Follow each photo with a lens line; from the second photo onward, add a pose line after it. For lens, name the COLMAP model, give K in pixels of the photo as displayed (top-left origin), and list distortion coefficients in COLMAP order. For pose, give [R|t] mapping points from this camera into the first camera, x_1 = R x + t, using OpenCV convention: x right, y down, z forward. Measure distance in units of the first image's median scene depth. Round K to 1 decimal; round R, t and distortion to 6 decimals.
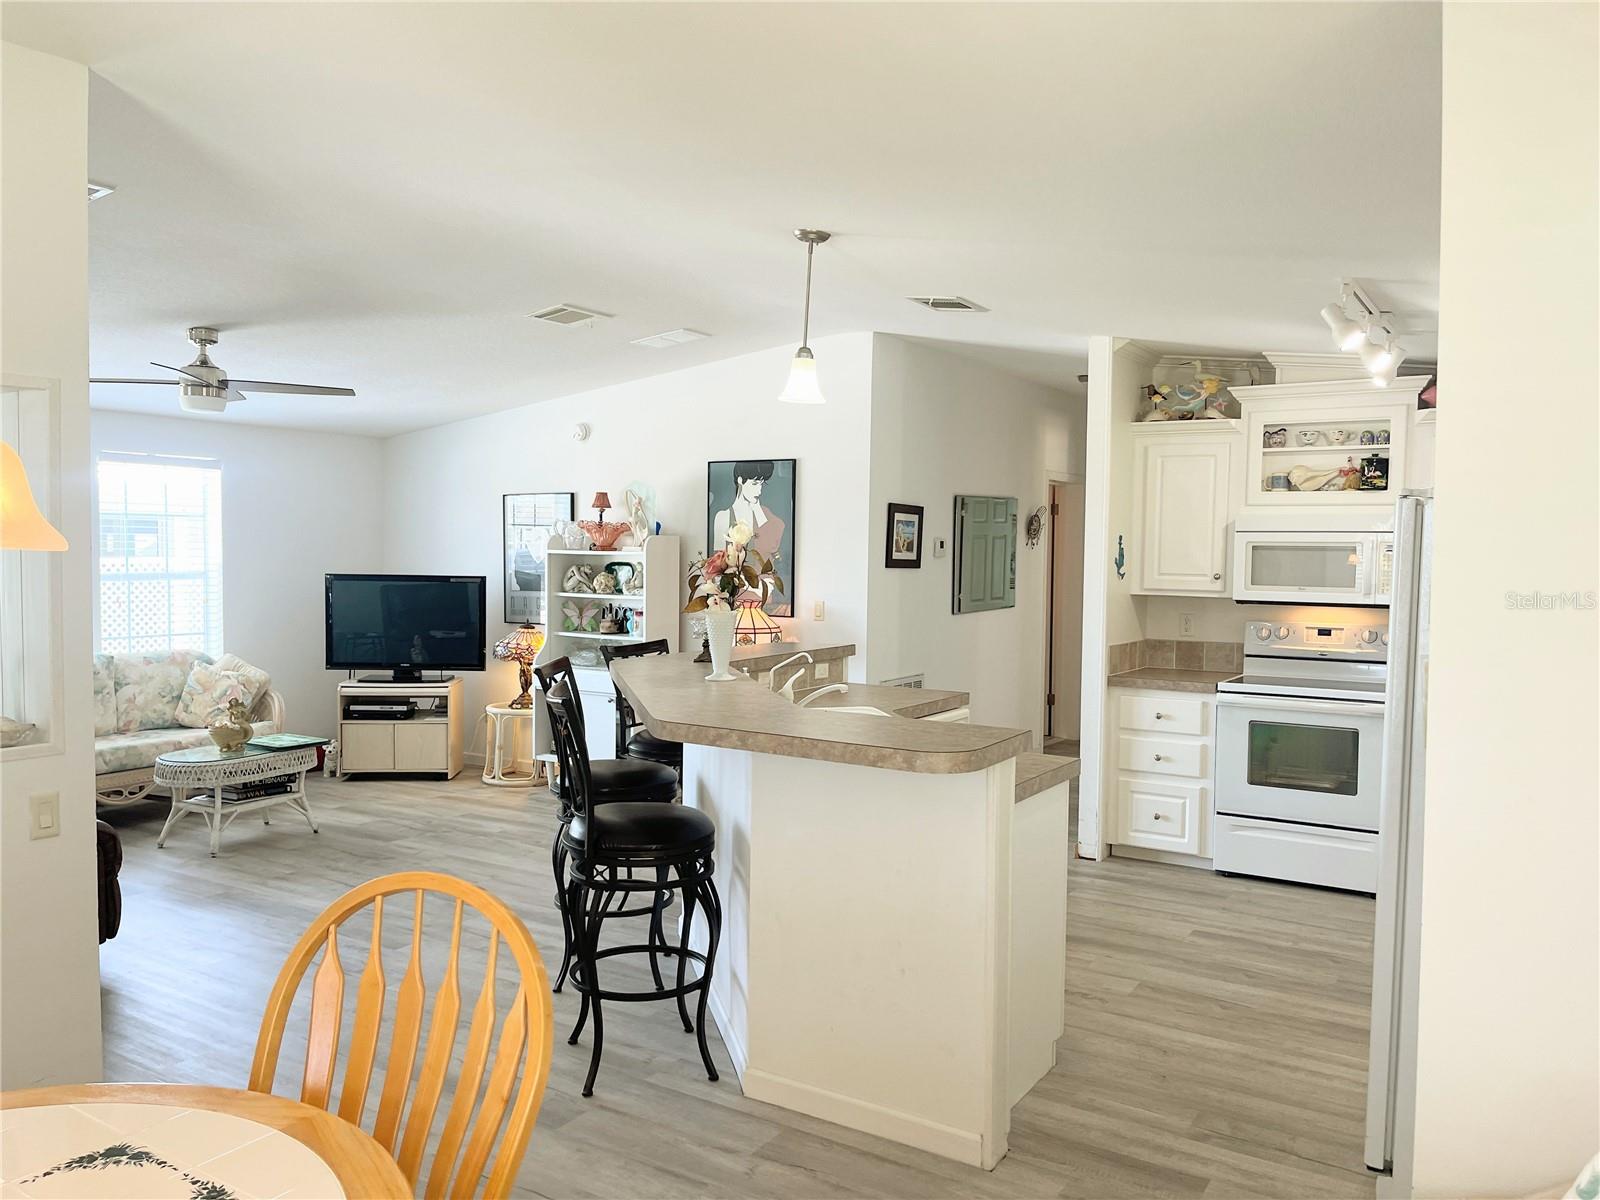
lens RADIAL K [[1200.0, 0, 807.2], [0, 1200.0, 597.6], [0, 0, 1]] dist [0.036817, -0.017908]
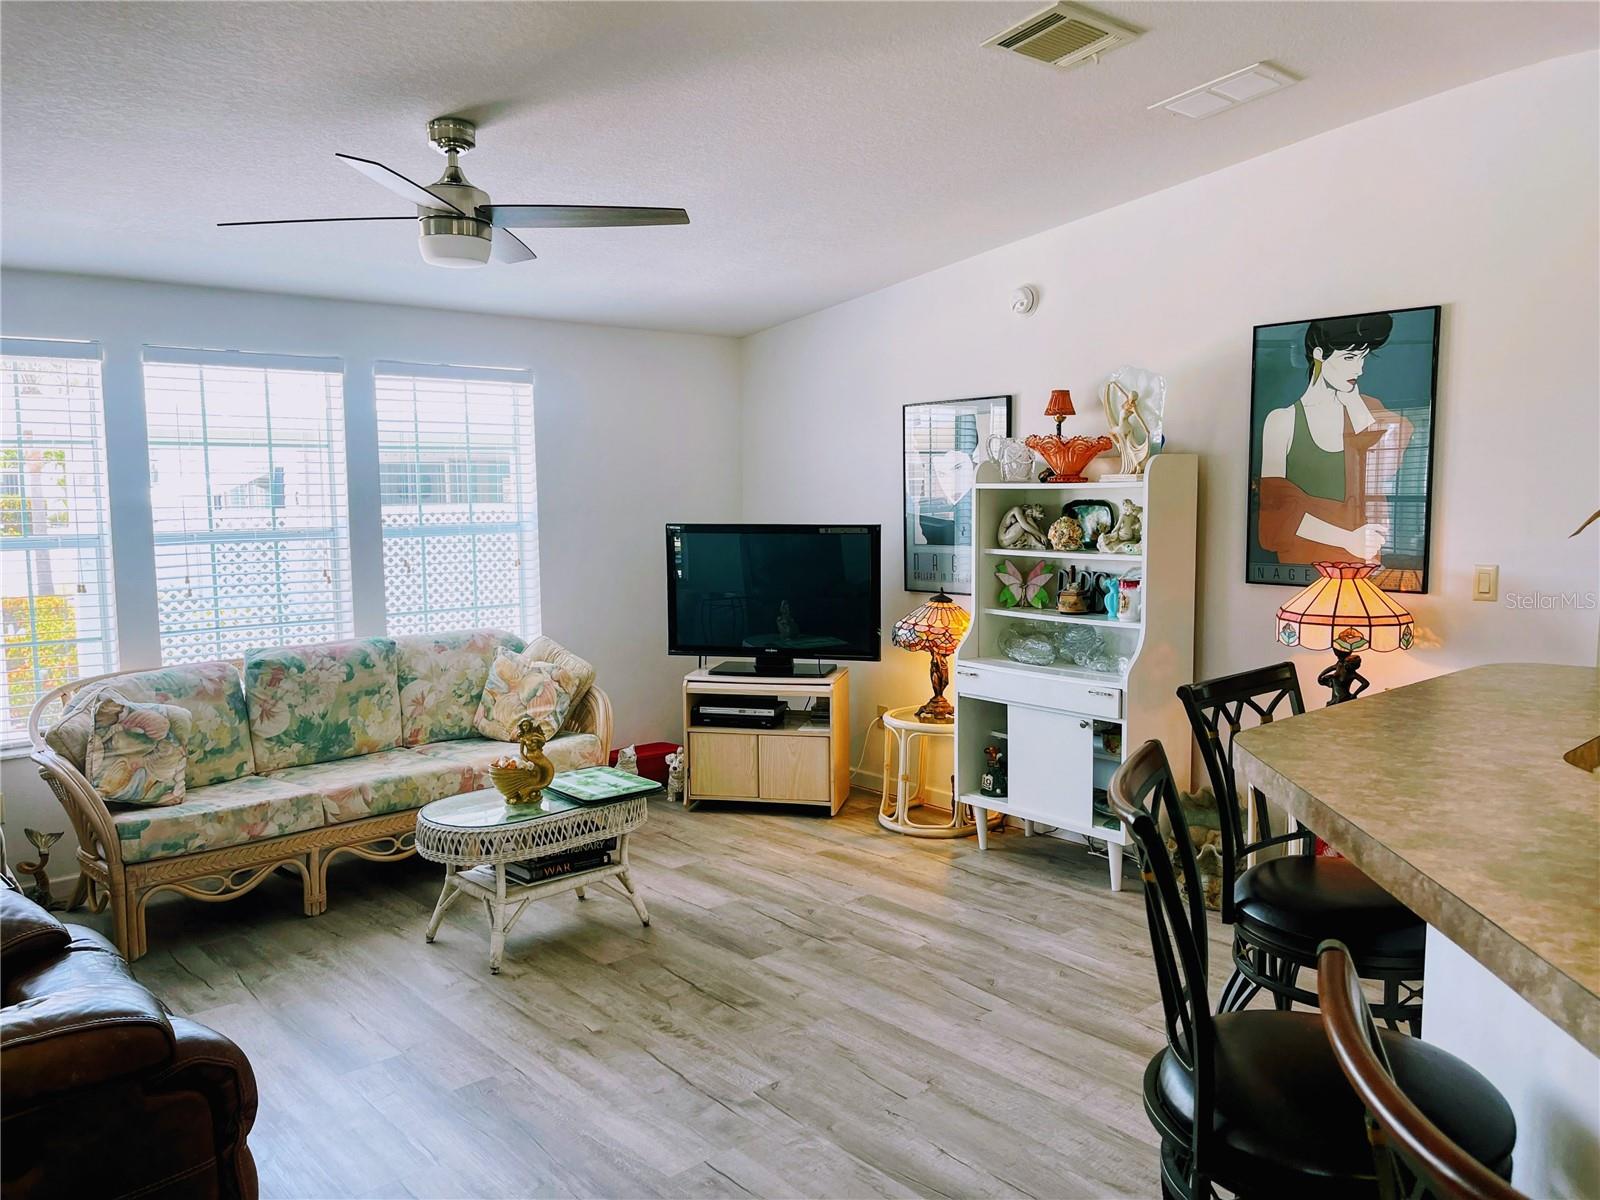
lens RADIAL K [[1200.0, 0, 799.1], [0, 1200.0, 604.8], [0, 0, 1]] dist [0.036817, -0.017908]
pose [[0.956854, 0.008451, -0.290446, -0.119394], [0.008247, 0.998385, 0.056217, -0.011453], [0.290452, -0.056186, 0.955239, 0.350667]]
